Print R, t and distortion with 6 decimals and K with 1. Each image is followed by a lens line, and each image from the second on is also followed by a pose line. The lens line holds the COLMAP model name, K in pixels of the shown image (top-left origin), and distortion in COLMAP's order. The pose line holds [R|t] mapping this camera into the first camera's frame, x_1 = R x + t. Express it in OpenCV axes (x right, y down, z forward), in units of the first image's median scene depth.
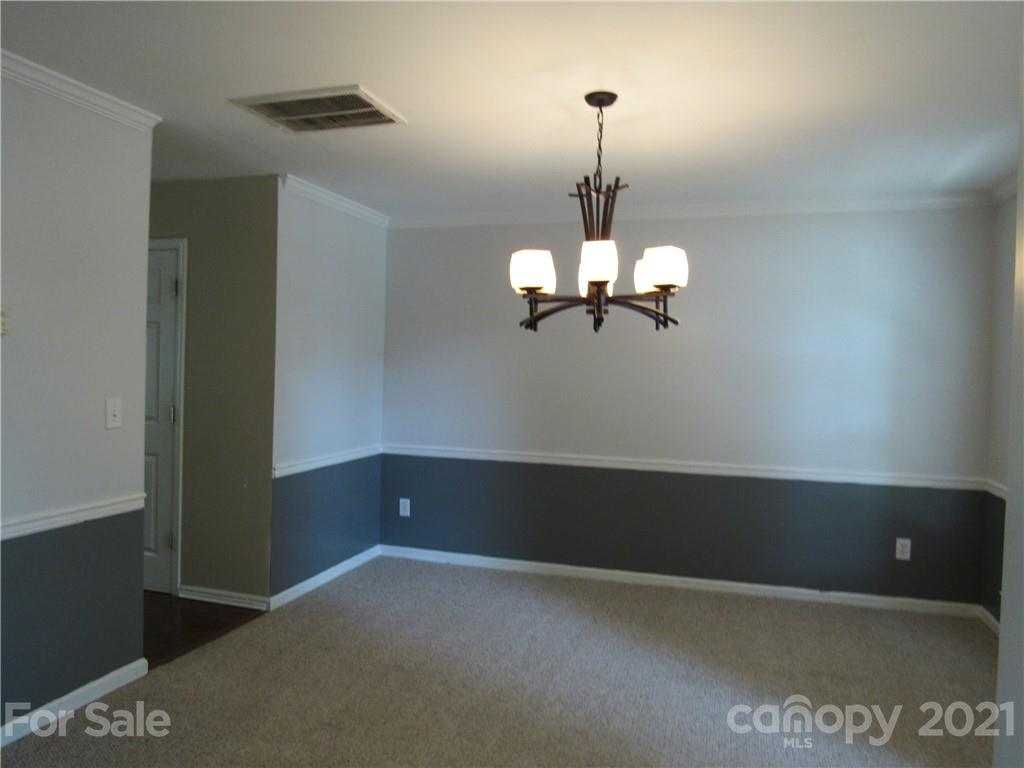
lens RADIAL K [[727.8, 0, 512.0], [0, 727.8, 384.0], [0, 0, 1]] dist [-0.033983, 0.001023]
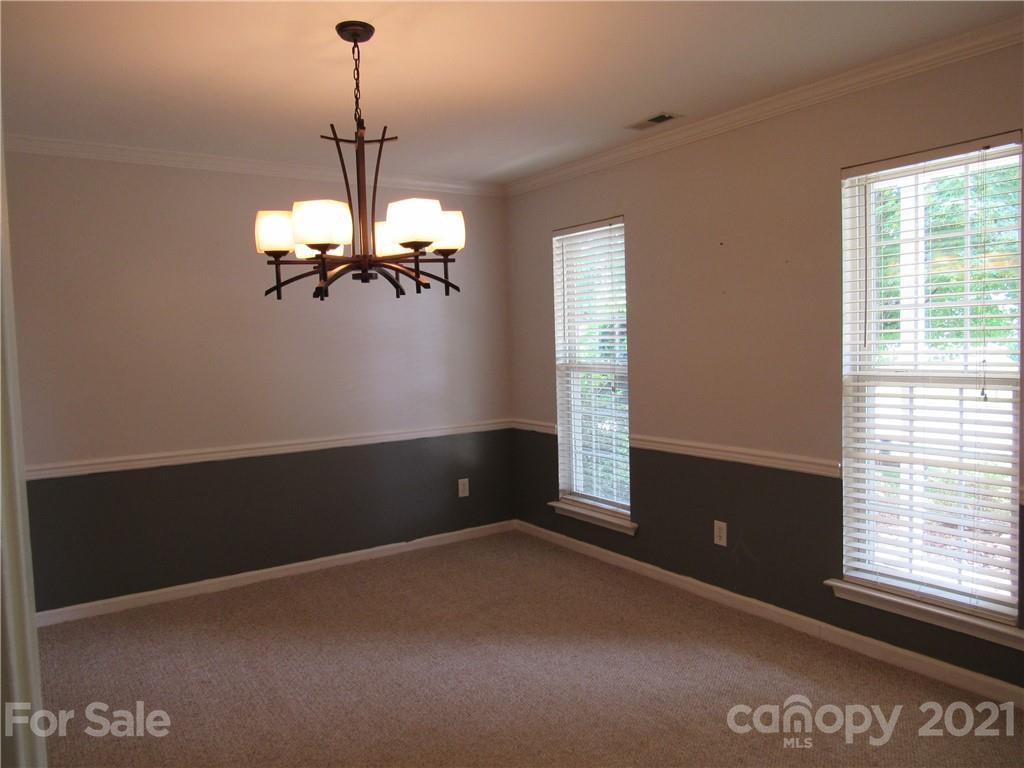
lens RADIAL K [[727.8, 0, 512.0], [0, 727.8, 384.0], [0, 0, 1]] dist [-0.033983, 0.001023]
pose [[0.638945, -0.094121, 0.763472, -0.453001], [0.065876, 0.995535, 0.067599, -0.017144], [-0.766426, 0.007102, 0.642293, 0.294974]]
